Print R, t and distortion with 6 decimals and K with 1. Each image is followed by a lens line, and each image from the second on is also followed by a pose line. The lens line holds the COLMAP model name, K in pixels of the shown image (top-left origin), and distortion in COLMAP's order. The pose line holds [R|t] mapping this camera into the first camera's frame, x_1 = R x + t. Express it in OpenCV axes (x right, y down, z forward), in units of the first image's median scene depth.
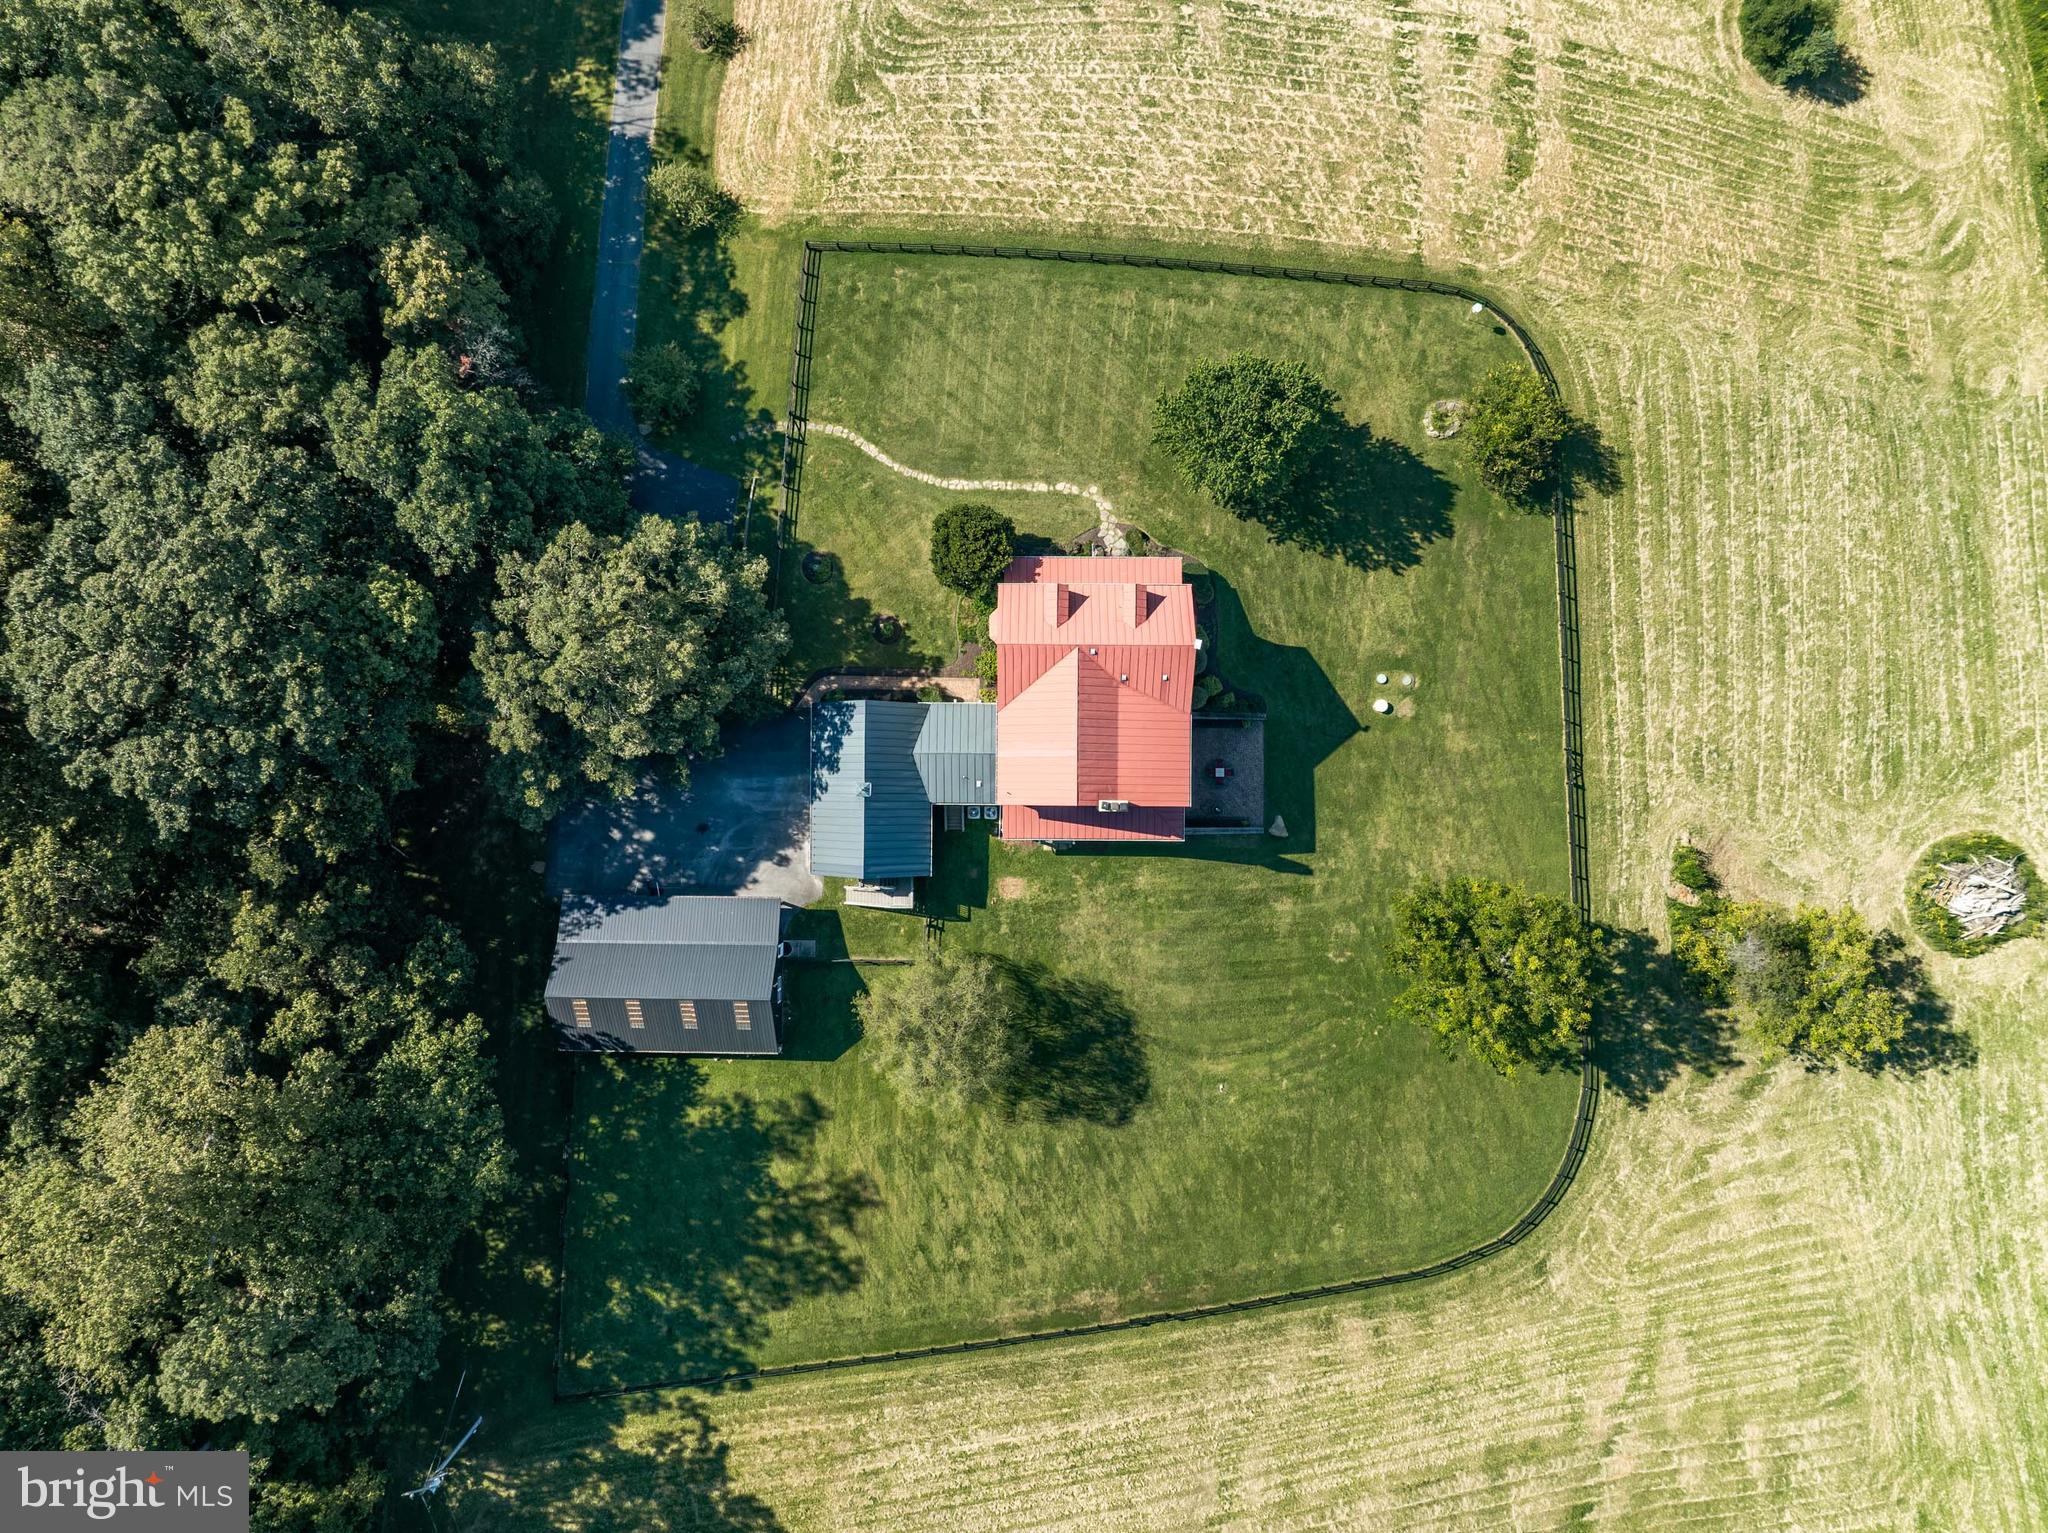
lens RADIAL K [[1512.3, 0, 1024.0], [0, 1512.3, 766.5], [0, 0, 1]] dist [-0.037964, 0.000600]
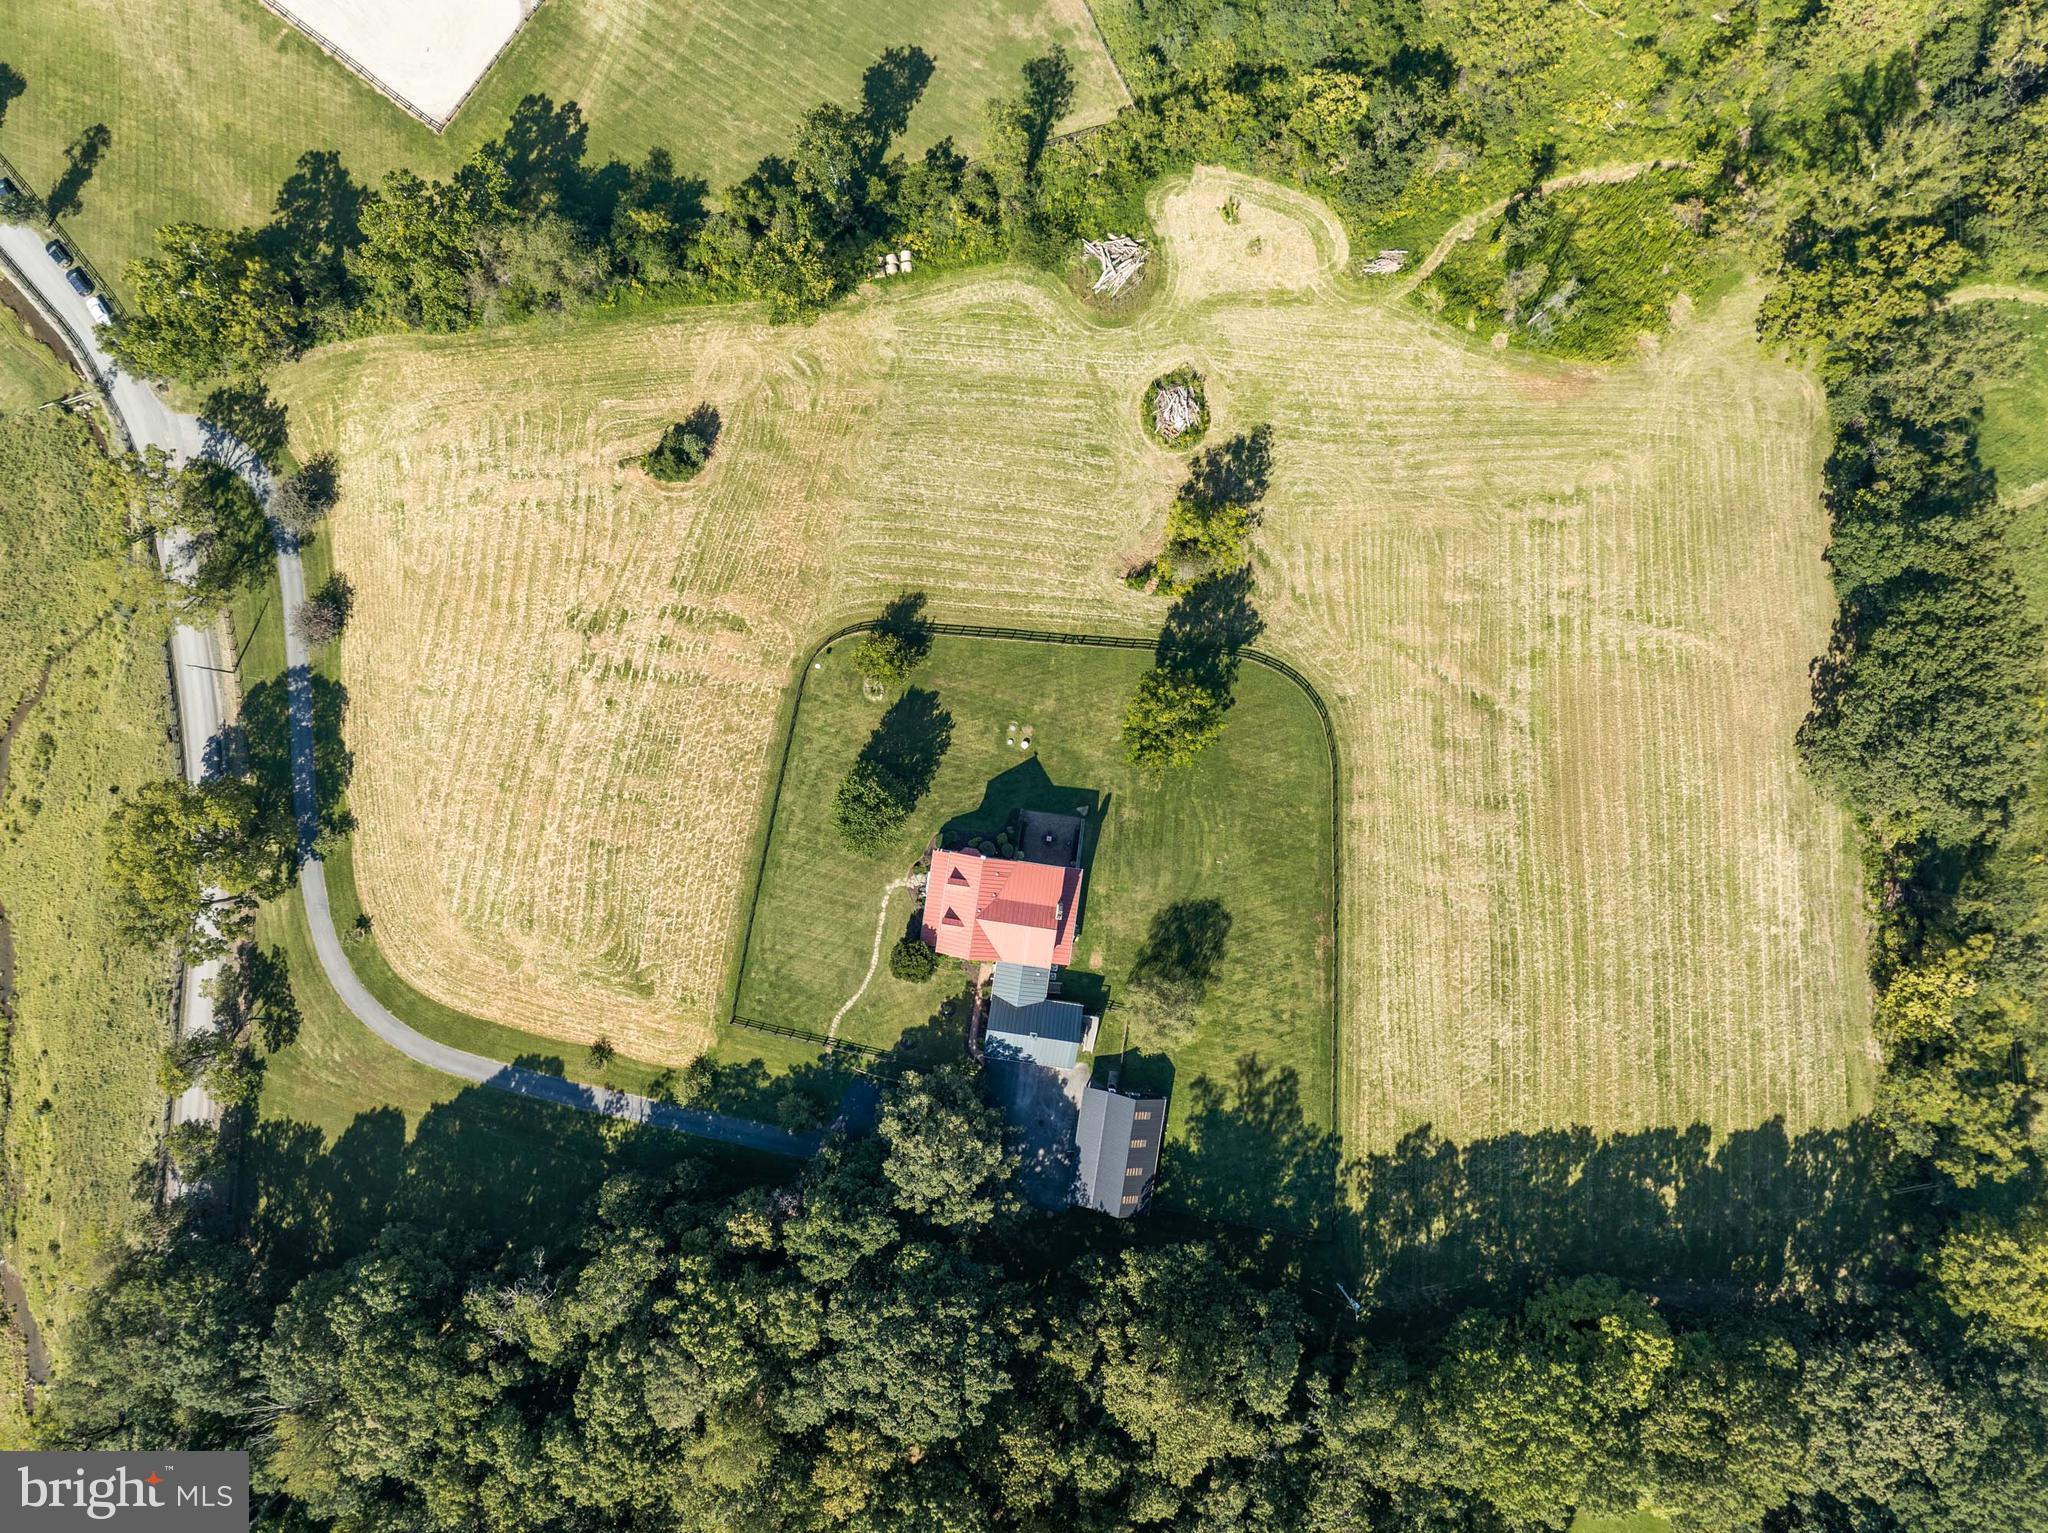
lens RADIAL K [[1512.3, 0, 1024.0], [0, 1512.3, 766.5], [0, 0, 1]] dist [-0.037964, 0.000600]
pose [[0.135326, -0.990673, 0.015968, 0.191892], [0.990724, 0.135498, 0.010272, -0.059746], [-0.012340, 0.014429, 0.999820, -0.877179]]
